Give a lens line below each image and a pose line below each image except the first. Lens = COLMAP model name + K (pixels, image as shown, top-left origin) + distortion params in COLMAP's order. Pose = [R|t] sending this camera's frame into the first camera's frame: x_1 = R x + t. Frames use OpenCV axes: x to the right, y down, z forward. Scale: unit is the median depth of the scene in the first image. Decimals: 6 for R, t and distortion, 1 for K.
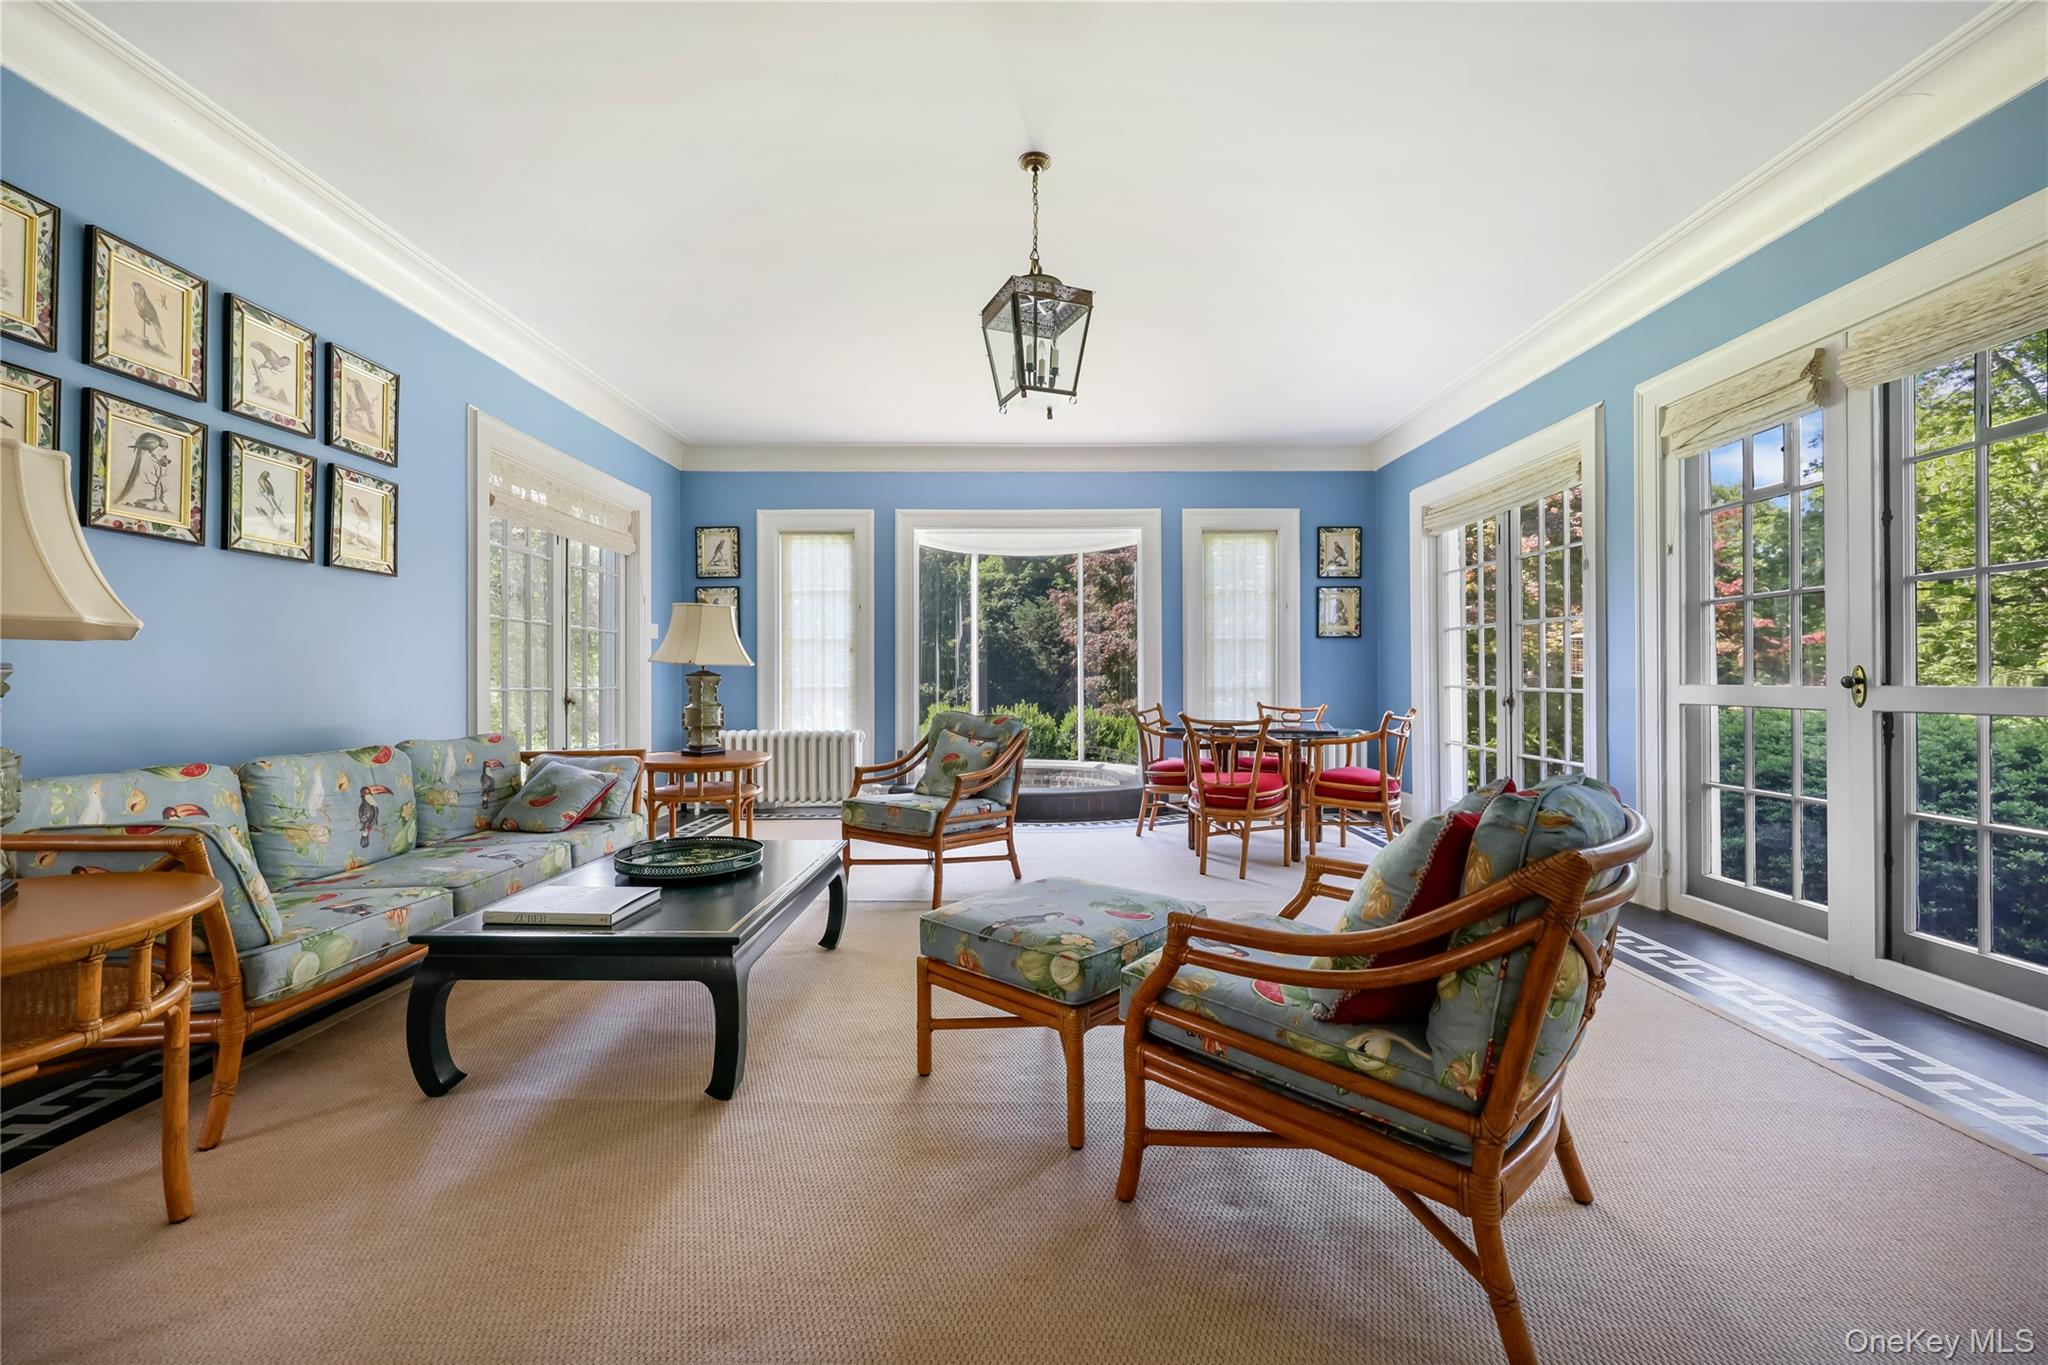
lens RADIAL K [[824.4, 0, 1014.5], [0, 824.4, 680.5], [0, 0, 1]] dist [0.000798, 0.000255]
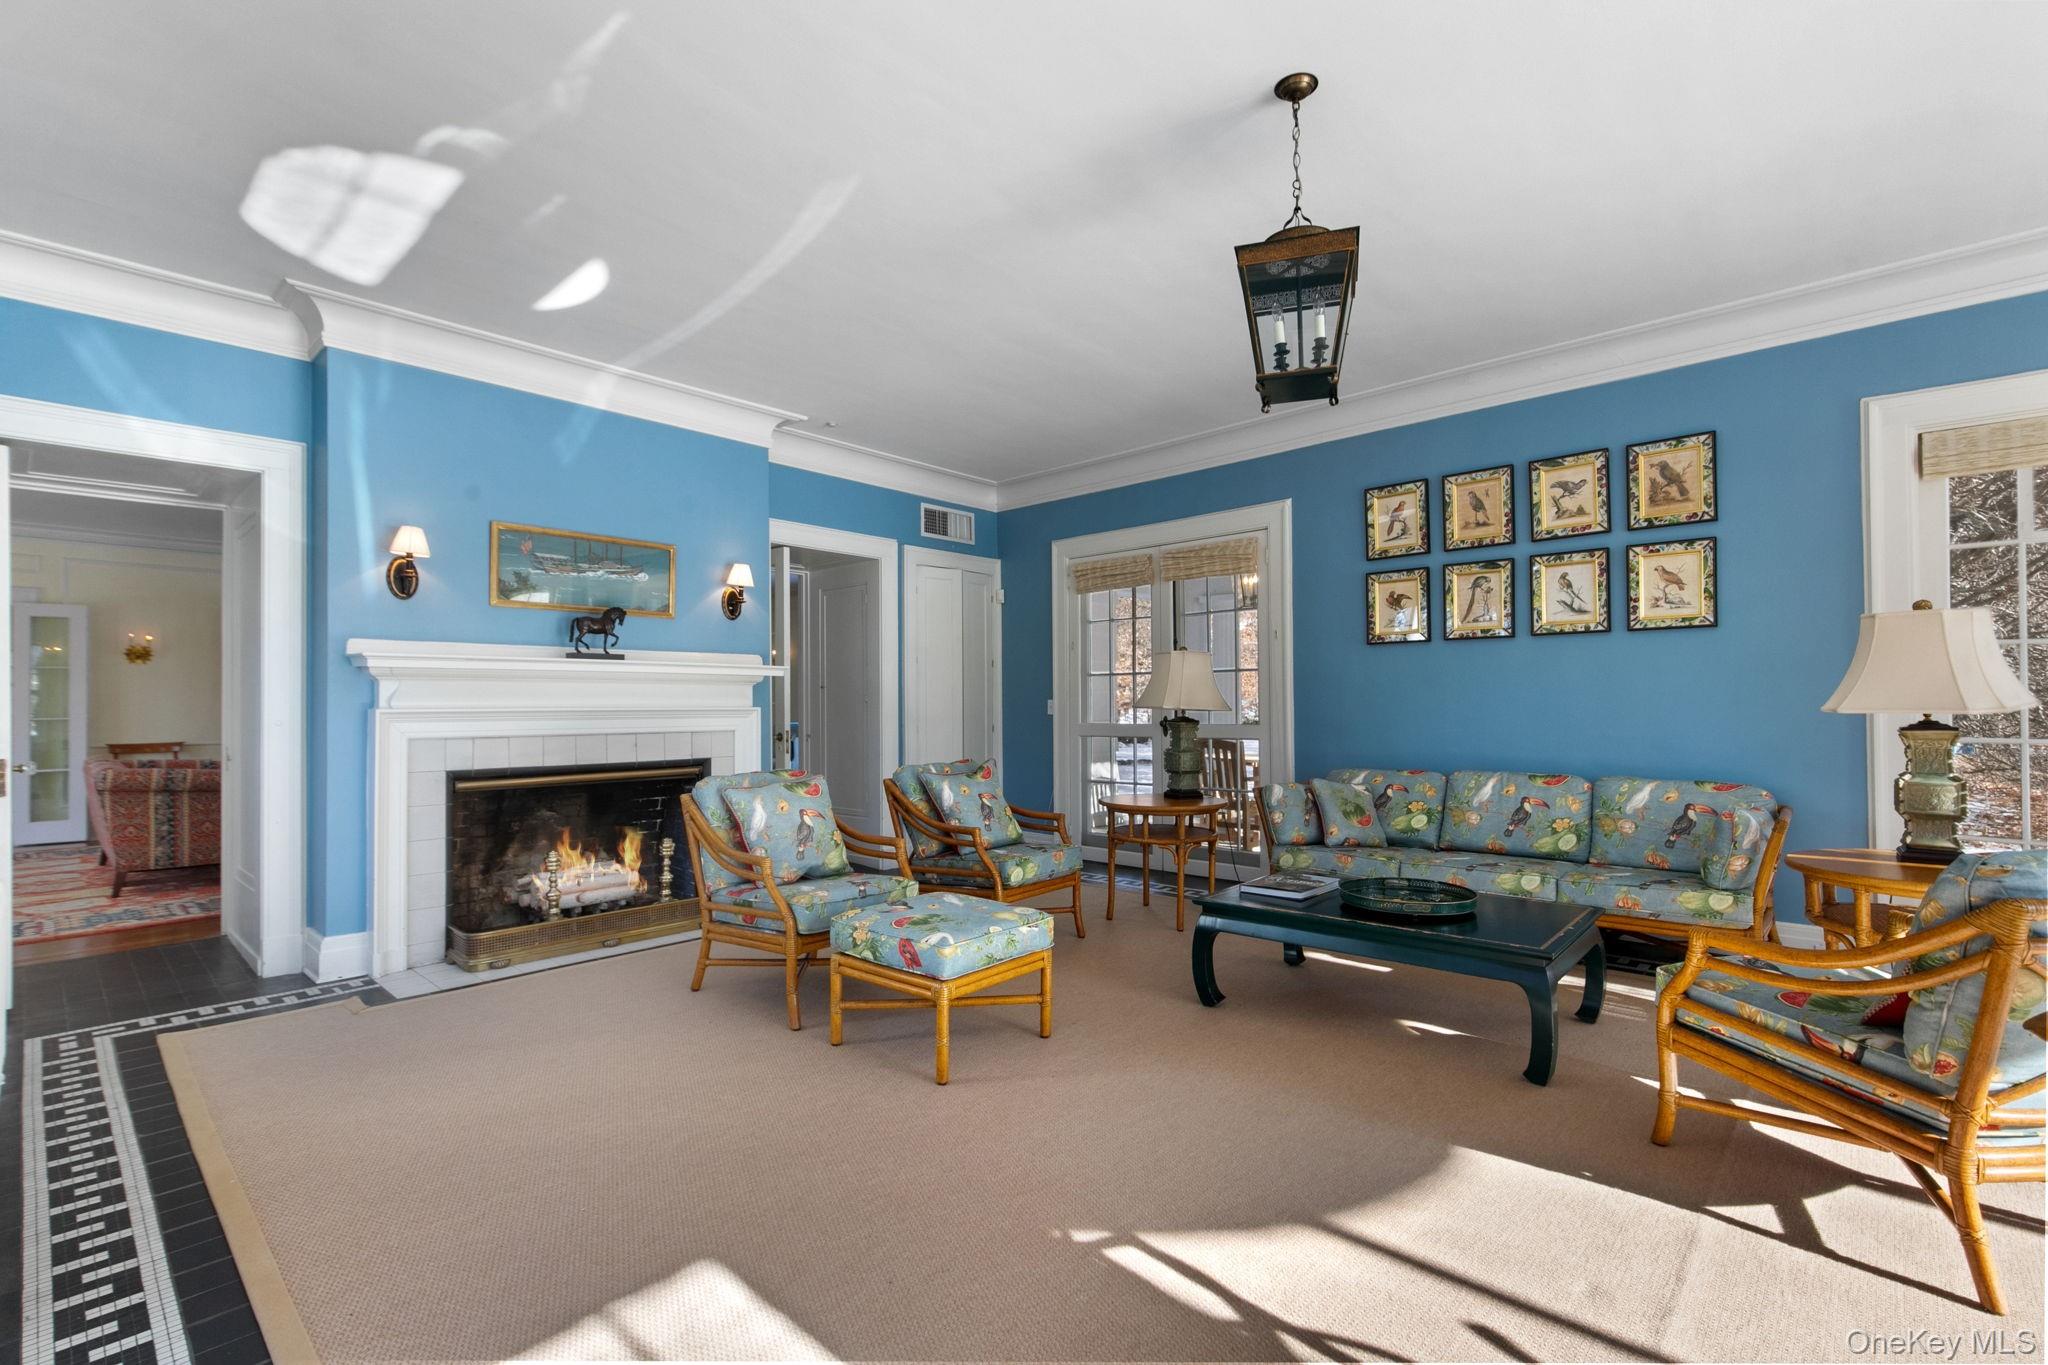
lens RADIAL K [[931.1, 0, 1013.3], [0, 931.1, 704.1], [0, 0, 1]] dist [0.010551, -0.000685]
pose [[-0.687272, 0.005574, -0.726379, 0.792129], [0.006340, 0.999979, 0.001674, -0.039568], [0.726372, -0.003454, -0.687293, 1.297909]]
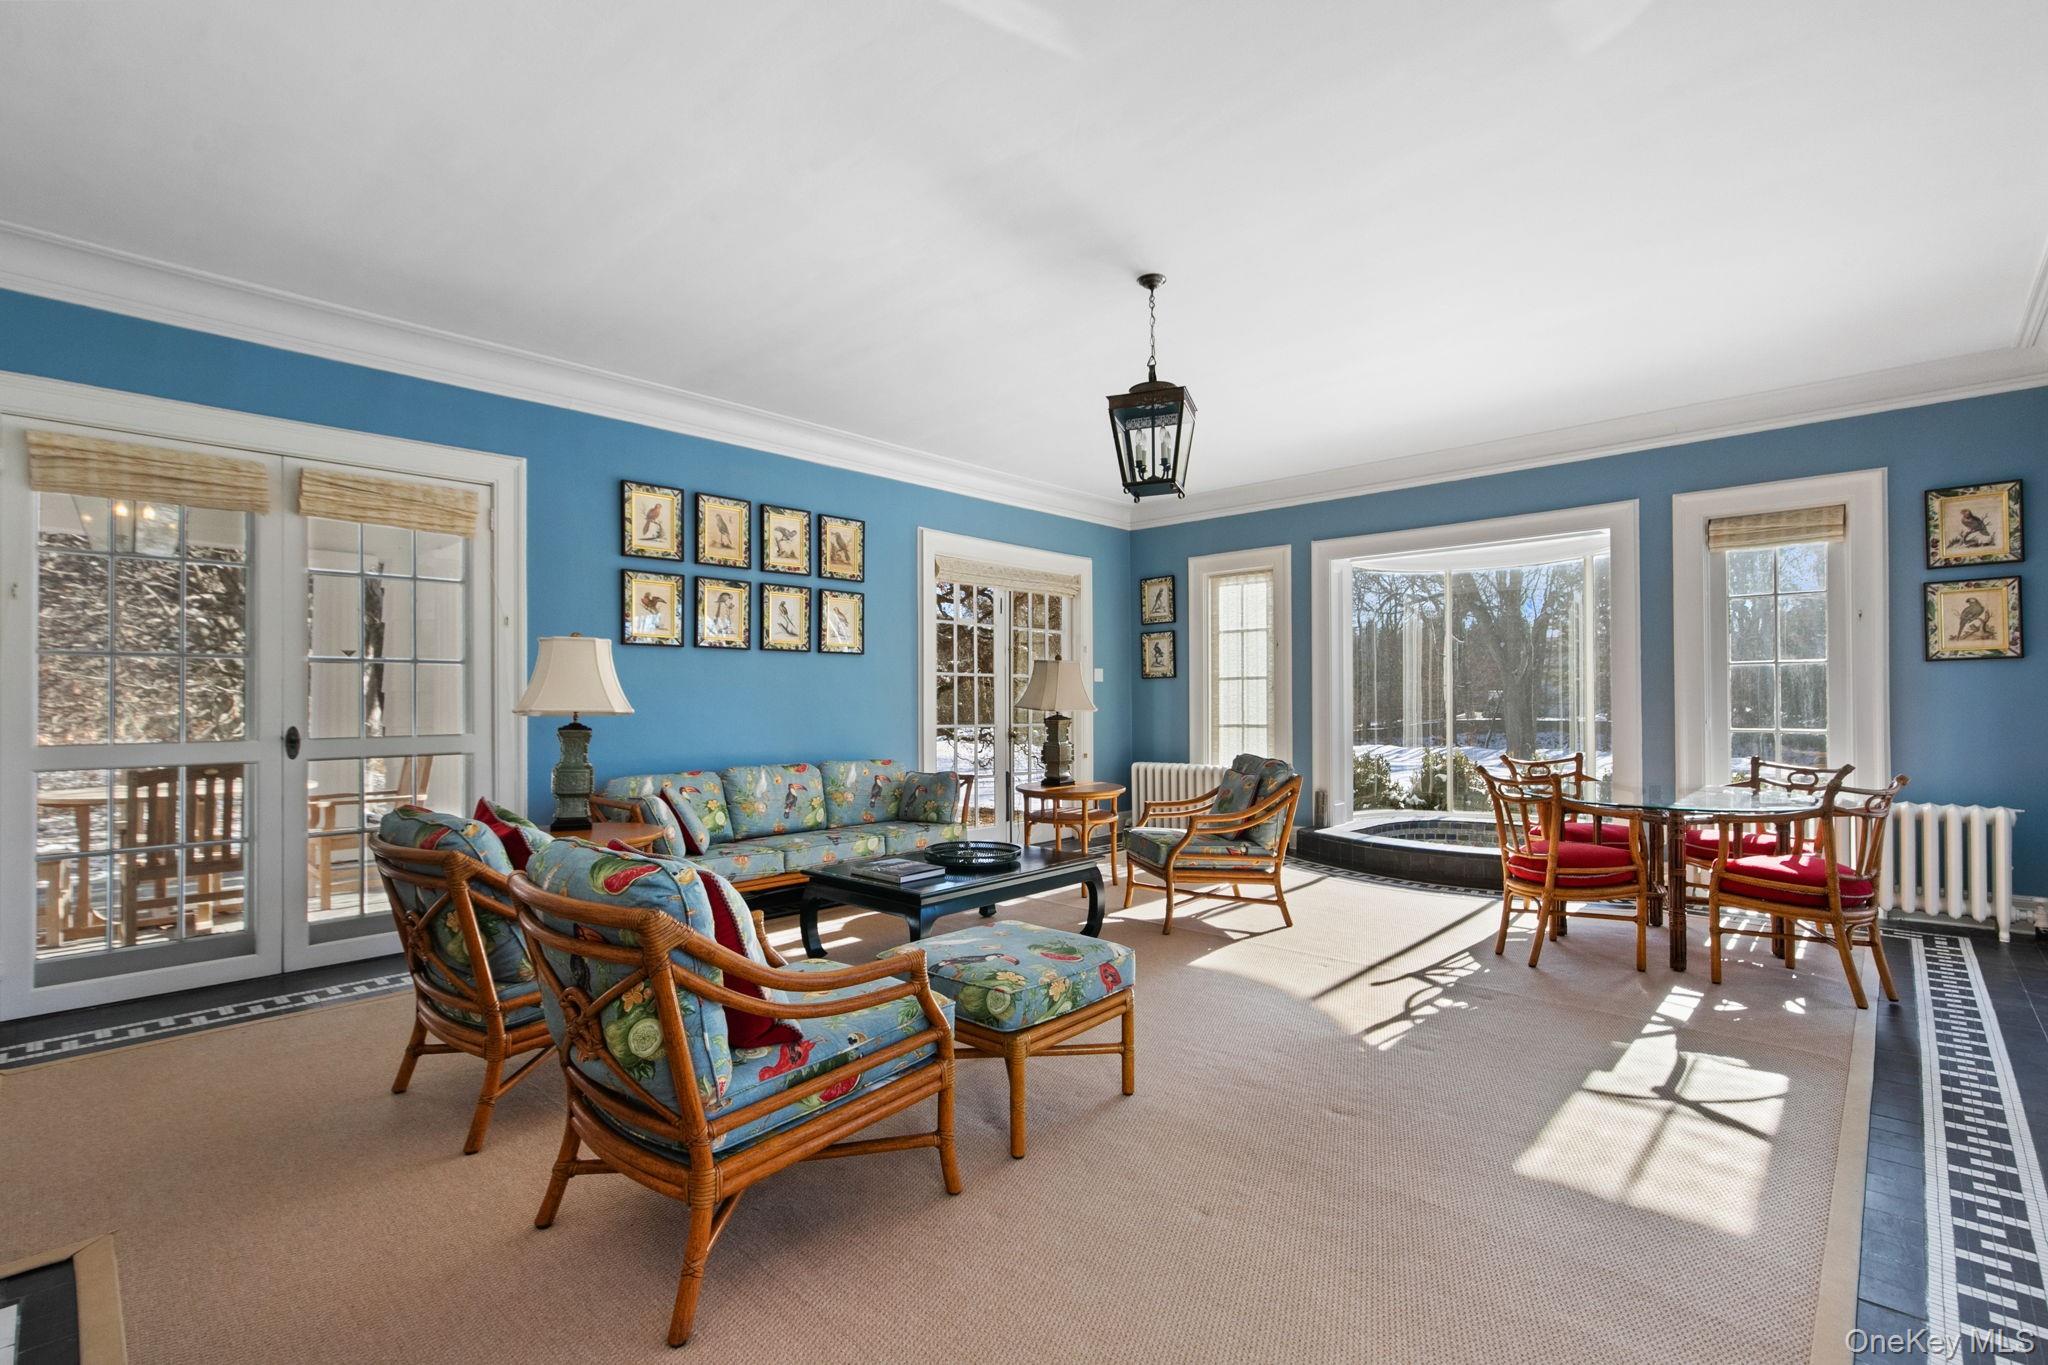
lens RADIAL K [[931.1, 0, 1013.3], [0, 931.1, 704.1], [0, 0, 1]] dist [0.010551, -0.000685]
pose [[0.727011, 0.000090, -0.686626, 0.704365], [0.001627, 0.999997, 0.001854, -0.040424], [0.686624, -0.002465, 0.727009, -0.068566]]
